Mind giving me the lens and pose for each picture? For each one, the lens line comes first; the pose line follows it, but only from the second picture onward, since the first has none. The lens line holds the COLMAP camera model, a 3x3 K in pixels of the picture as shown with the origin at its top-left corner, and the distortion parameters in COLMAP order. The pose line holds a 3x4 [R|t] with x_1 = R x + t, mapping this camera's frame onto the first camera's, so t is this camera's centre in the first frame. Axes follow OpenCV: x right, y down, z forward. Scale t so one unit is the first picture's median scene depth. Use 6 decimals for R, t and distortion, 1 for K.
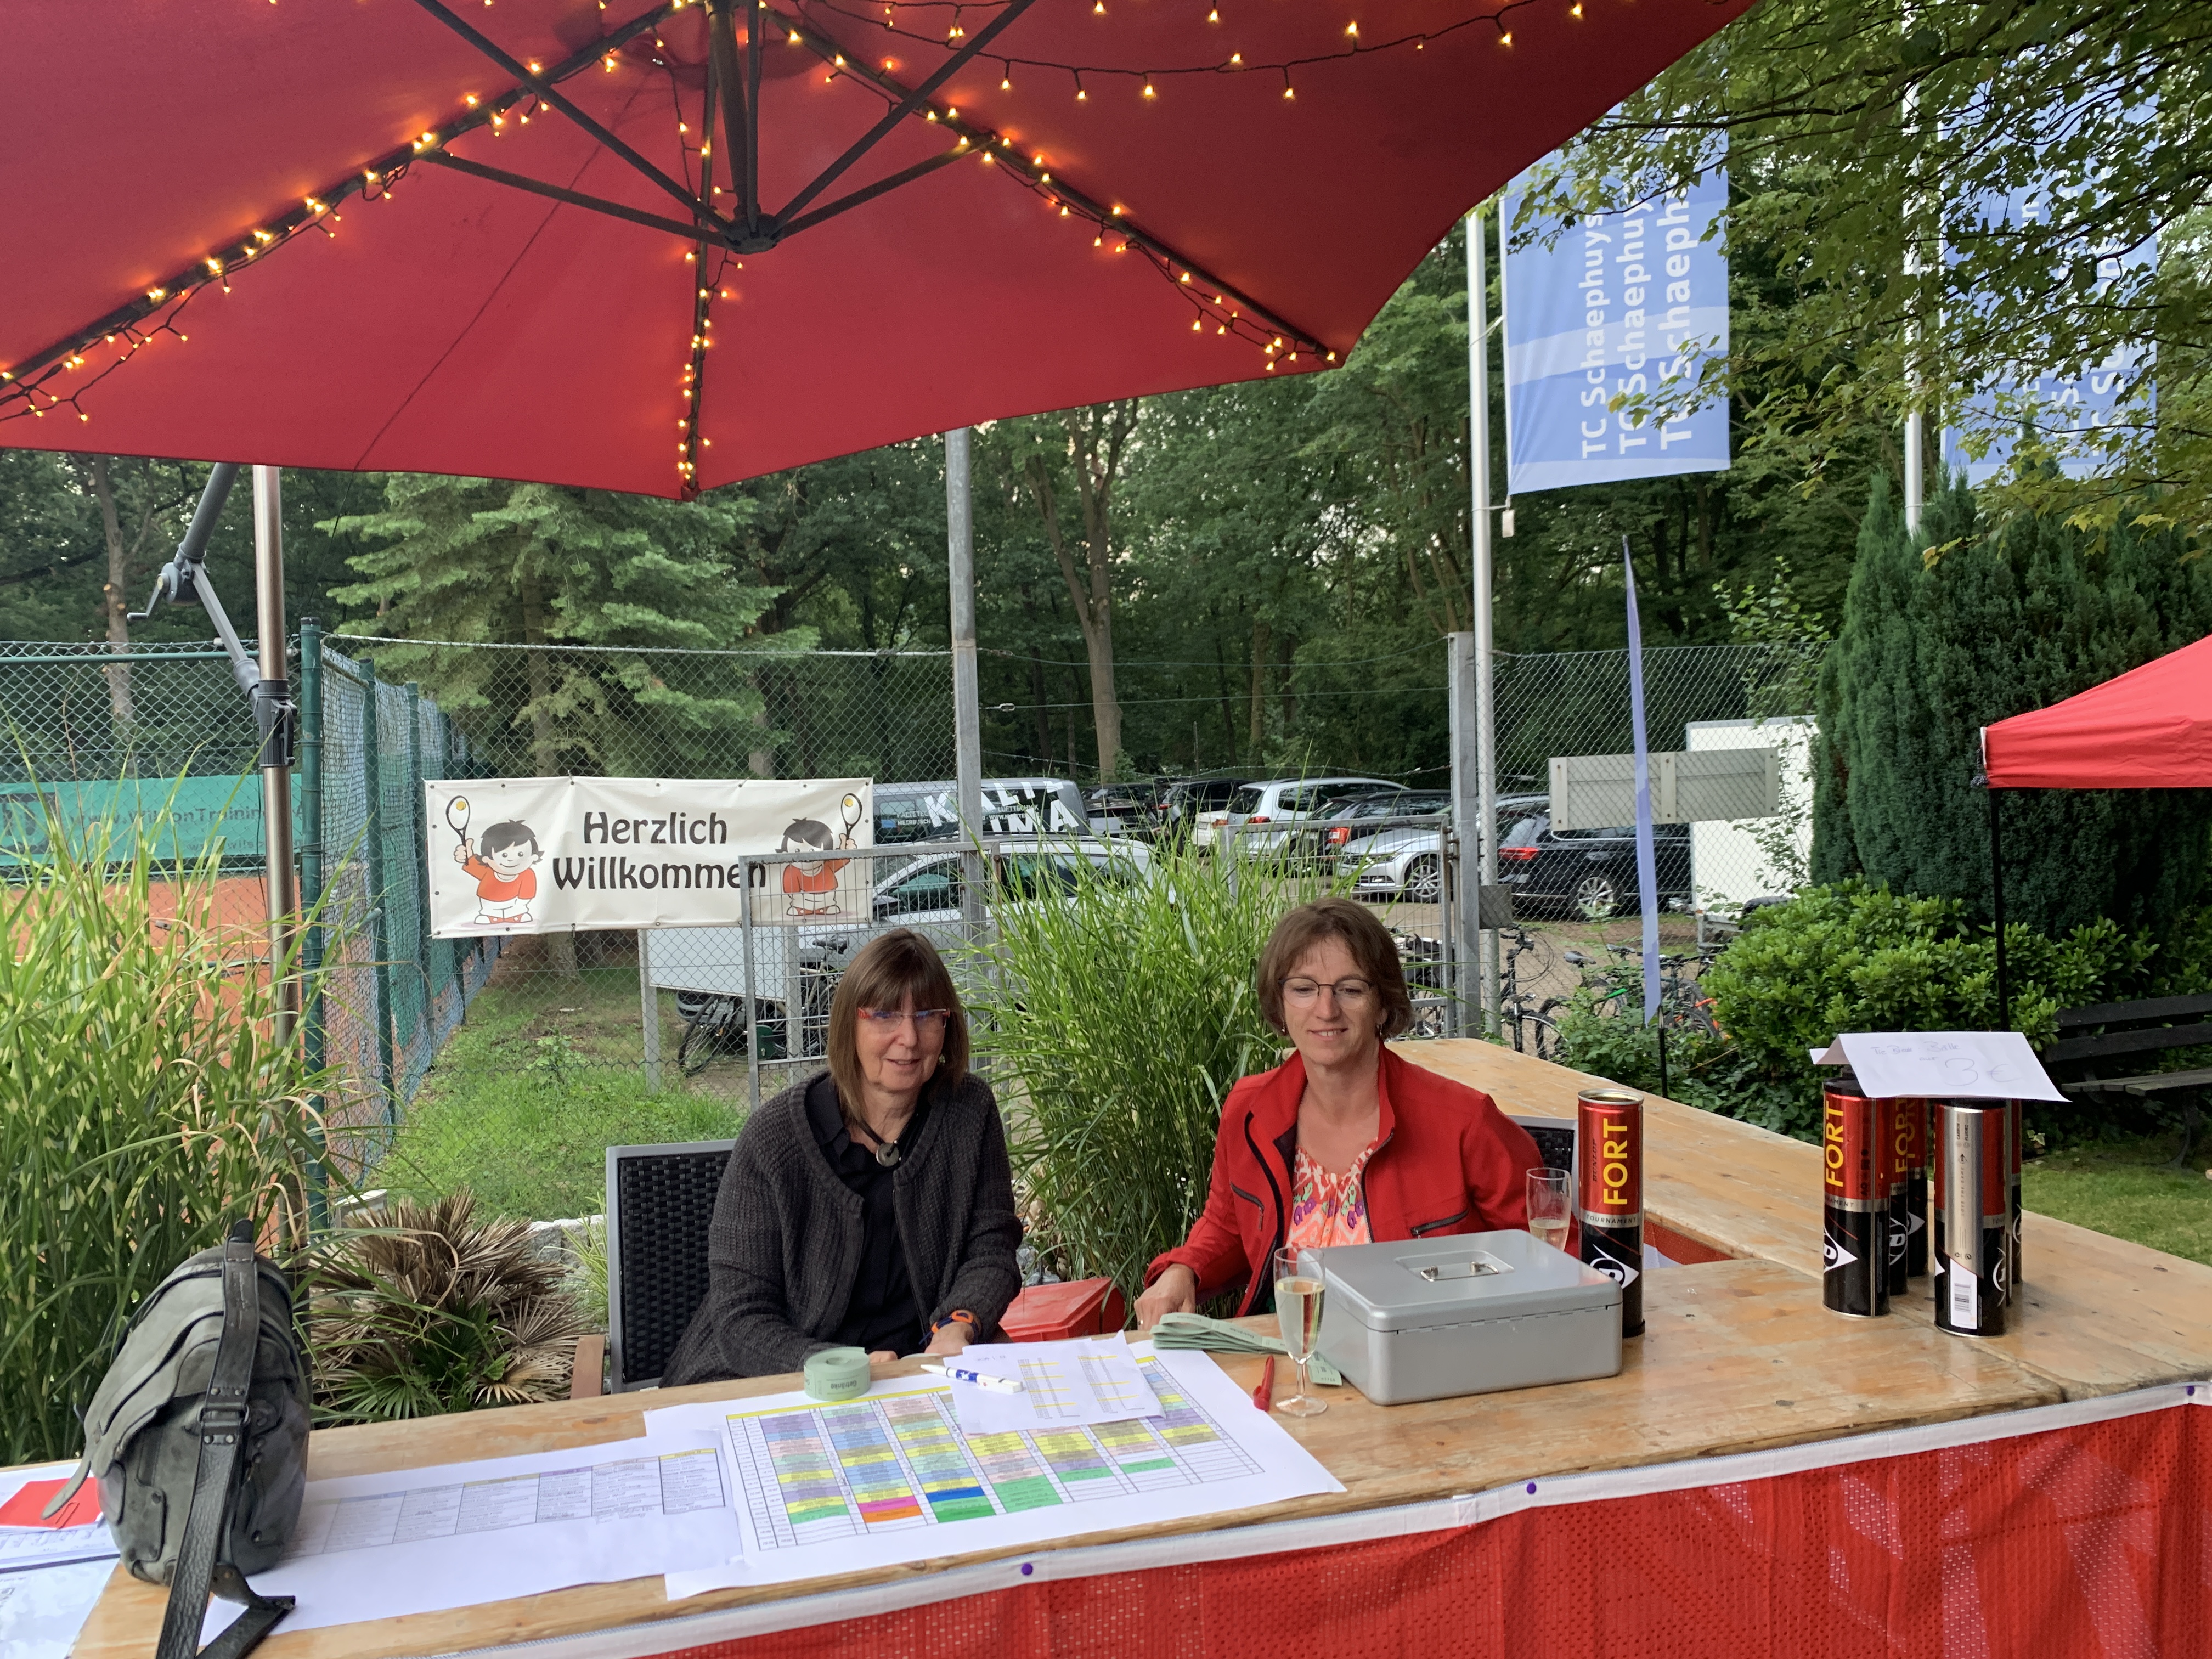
lens RADIAL K [[1697.7, 0, 1106.0], [0, 1697.7, 829.5], [0, 0, 1]] dist [-0.026656, 0.005053]
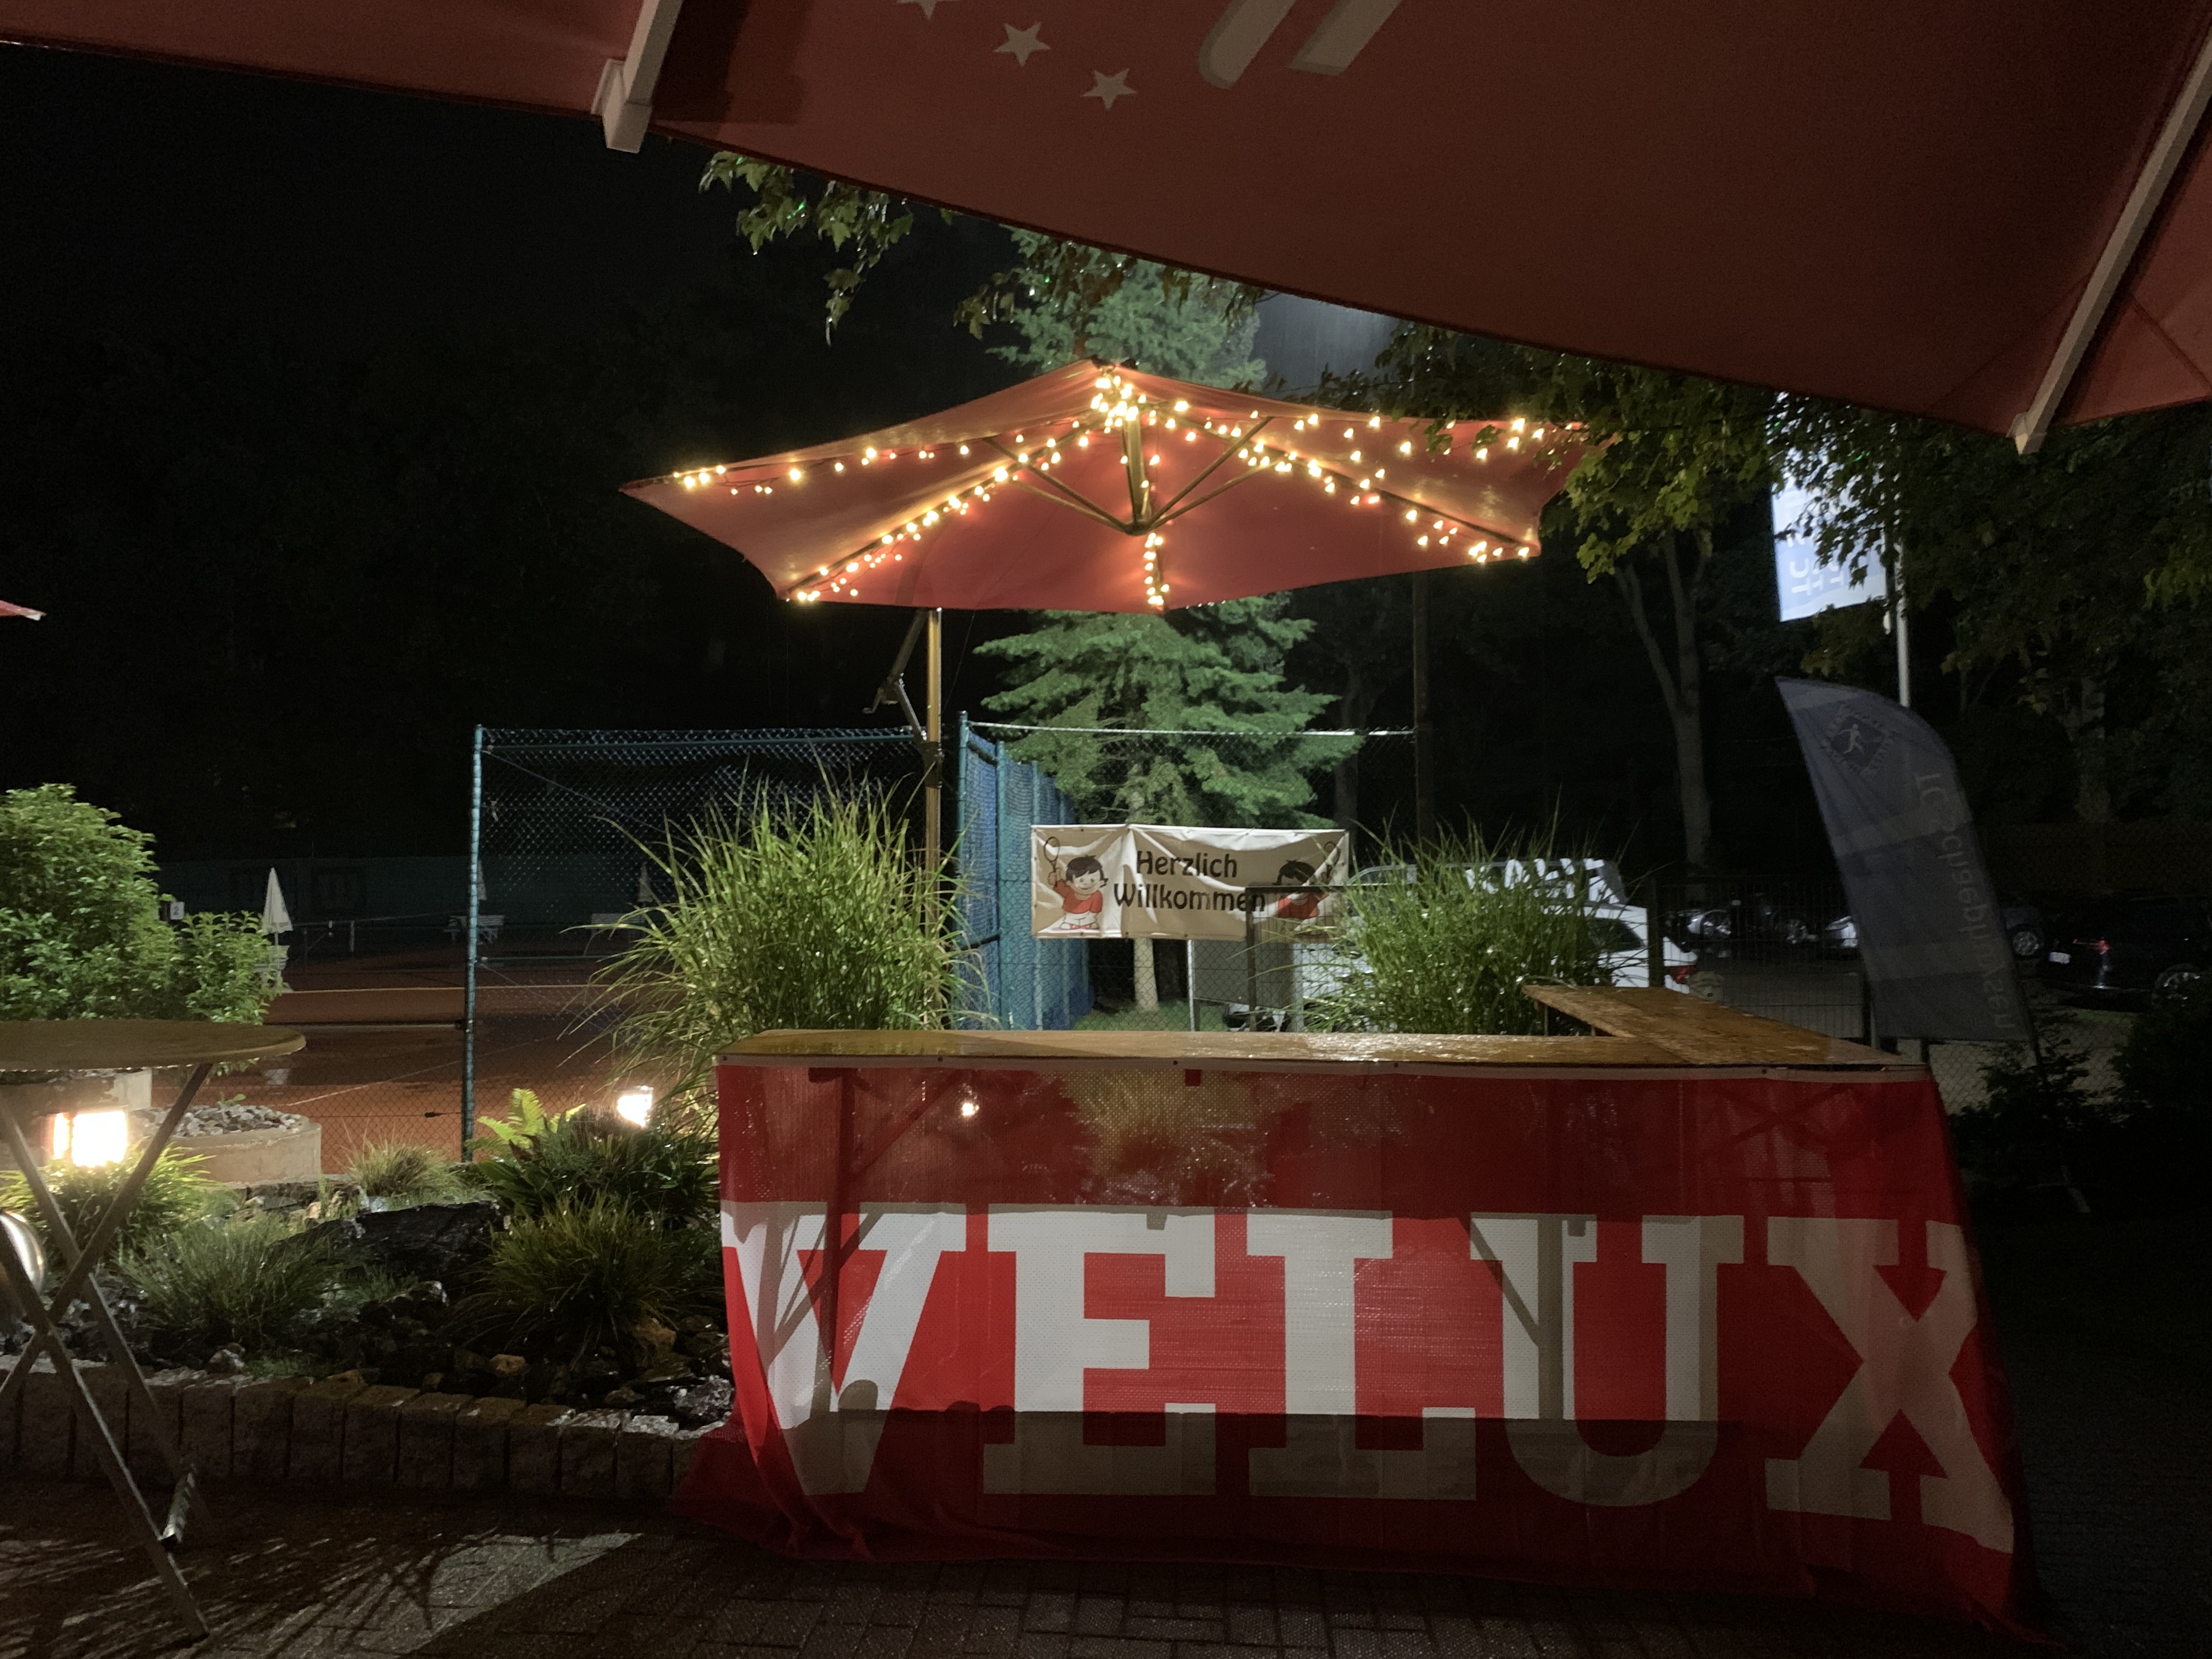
lens RADIAL K [[1697.7, 0, 1106.0], [0, 1697.7, 829.5], [0, 0, 1]] dist [-0.026656, 0.005053]
pose [[0.936148, 0.008599, -0.351500, 0.153155], [-0.028435, 0.998278, -0.051310, 0.041710], [0.350453, 0.058028, 0.934781, -0.307209]]
